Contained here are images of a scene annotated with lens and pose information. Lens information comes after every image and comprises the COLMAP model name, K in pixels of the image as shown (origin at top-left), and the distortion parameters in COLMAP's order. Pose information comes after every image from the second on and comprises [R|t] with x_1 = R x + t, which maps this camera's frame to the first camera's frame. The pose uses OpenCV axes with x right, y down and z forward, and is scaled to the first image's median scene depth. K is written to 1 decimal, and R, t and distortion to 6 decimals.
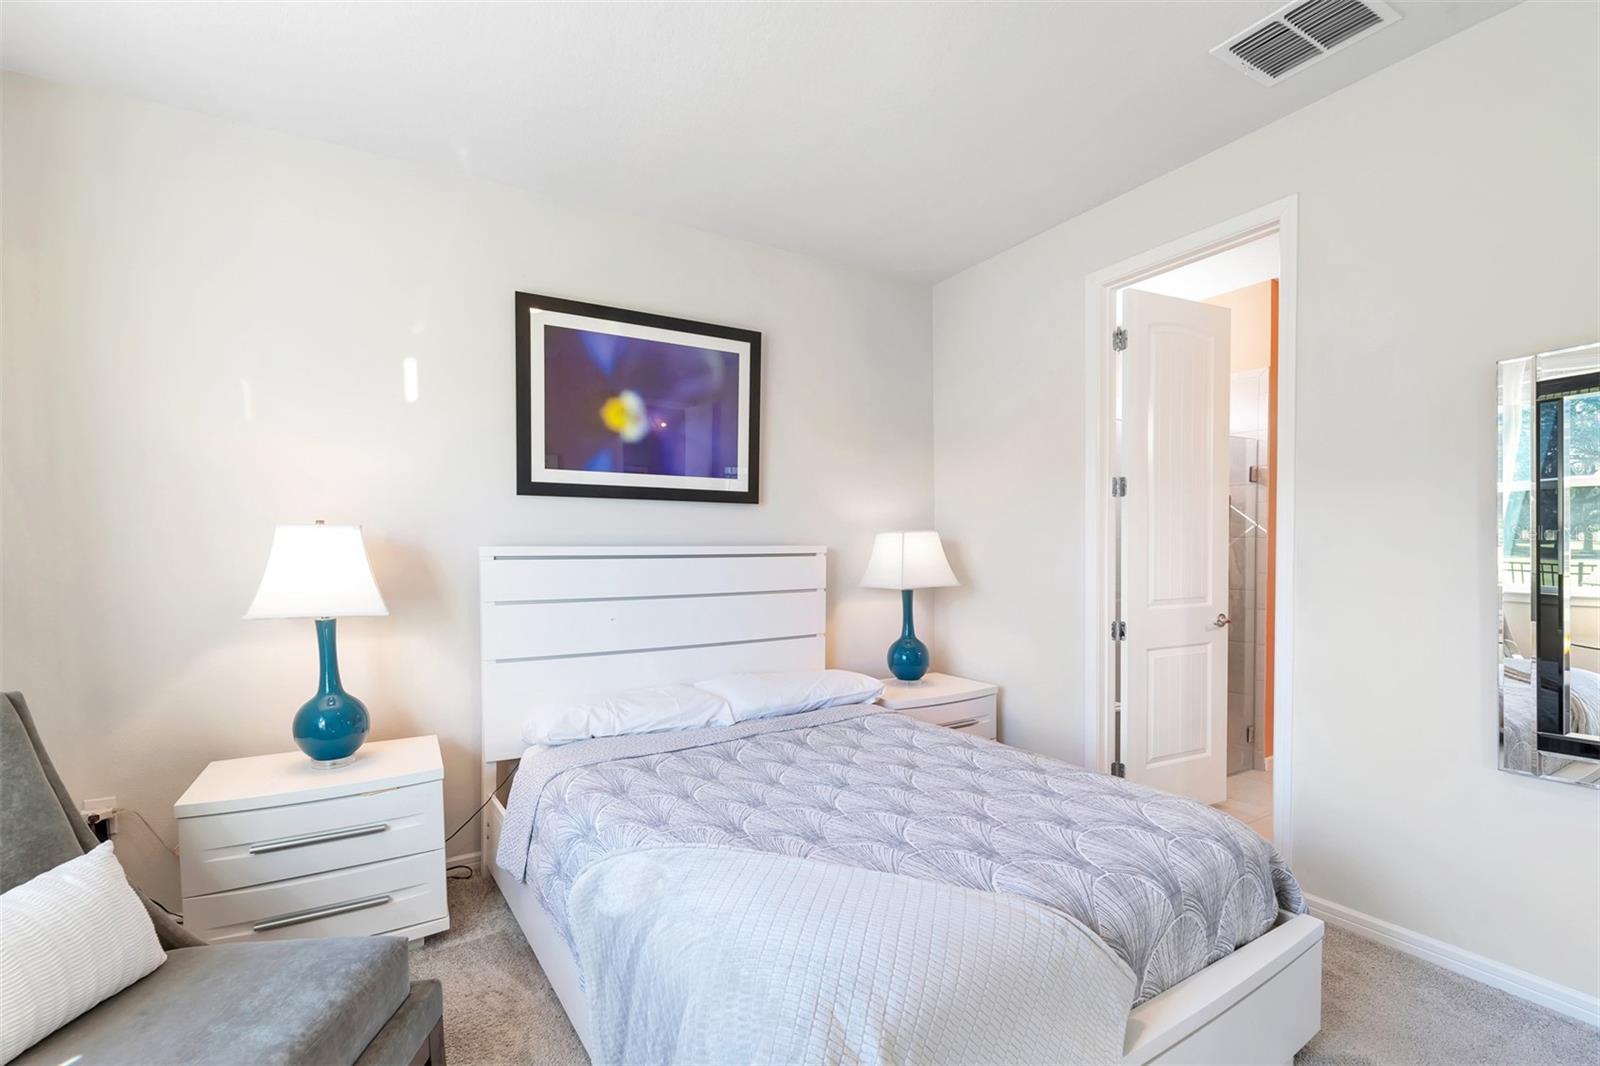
lens RADIAL K [[703.3, 0, 800.9], [0, 703.3, 577.7], [0, 0, 1]] dist [-0.000239, -0.000020]
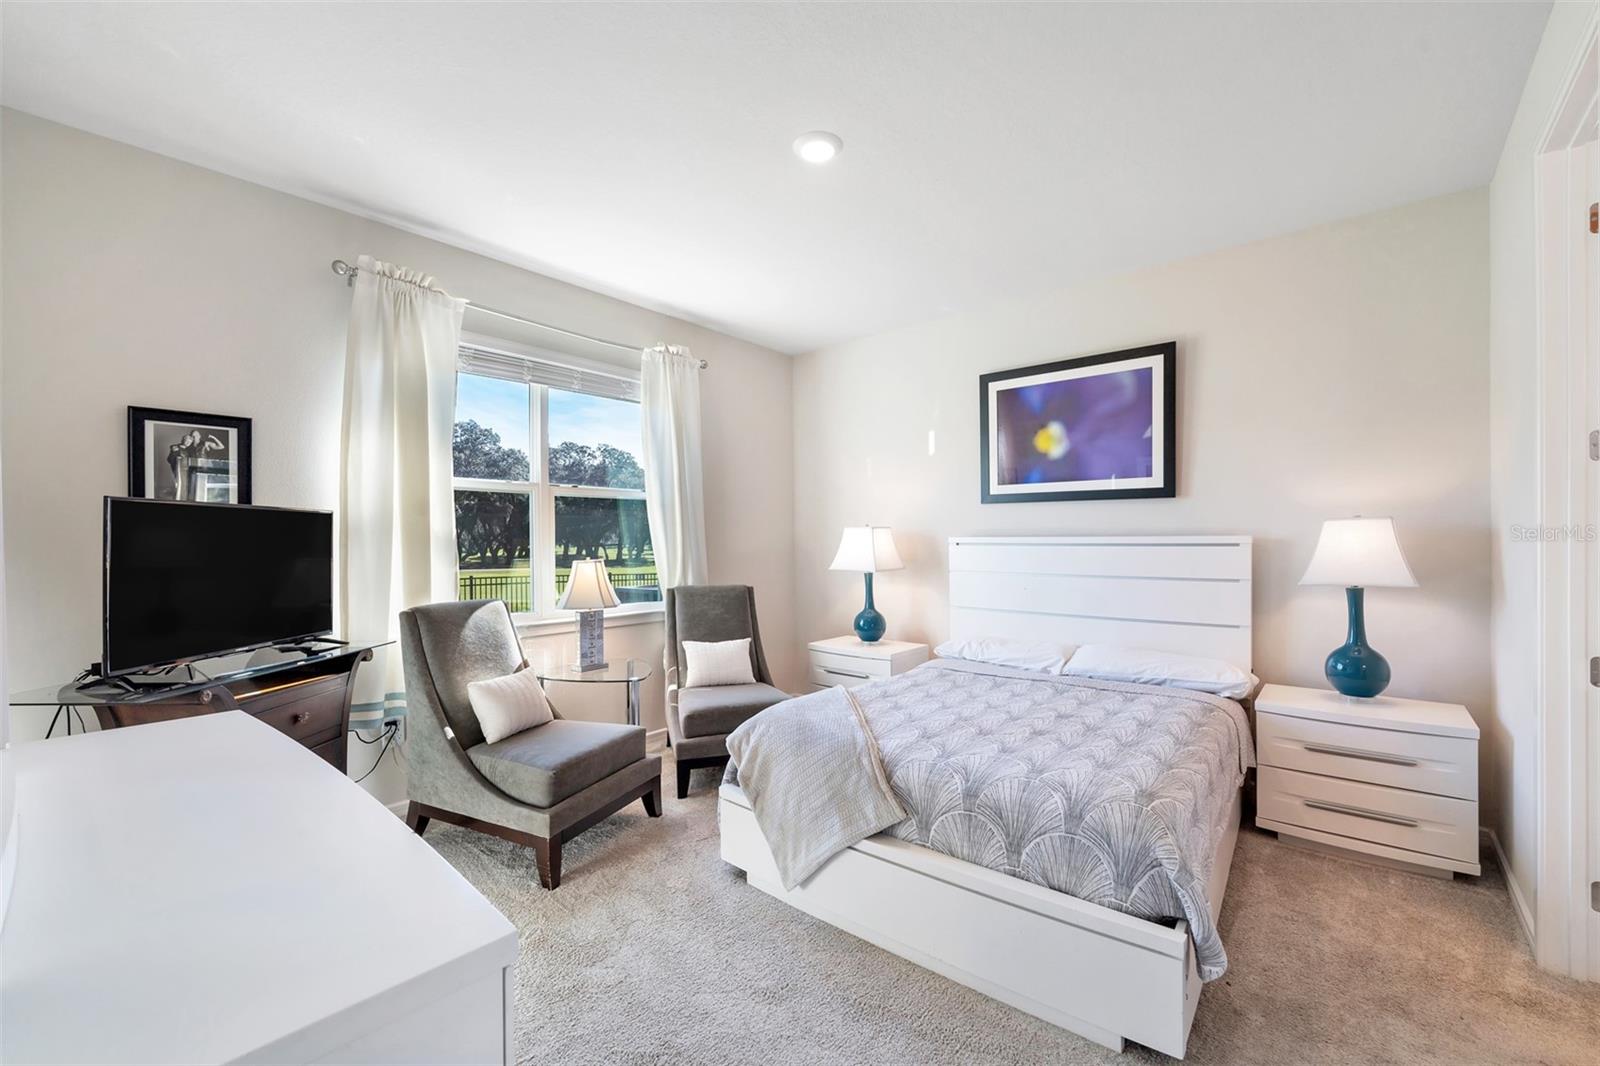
lens RADIAL K [[678.2, 0, 794.5], [0, 678.2, 538.8], [0, 0, 1]] dist [0.003226, 0.000343]
pose [[0.321392, 0.001224, -0.946945, 0.820525], [-0.039009, 0.999167, -0.011948, -0.006231], [0.946142, 0.040779, 0.321172, 0.121962]]
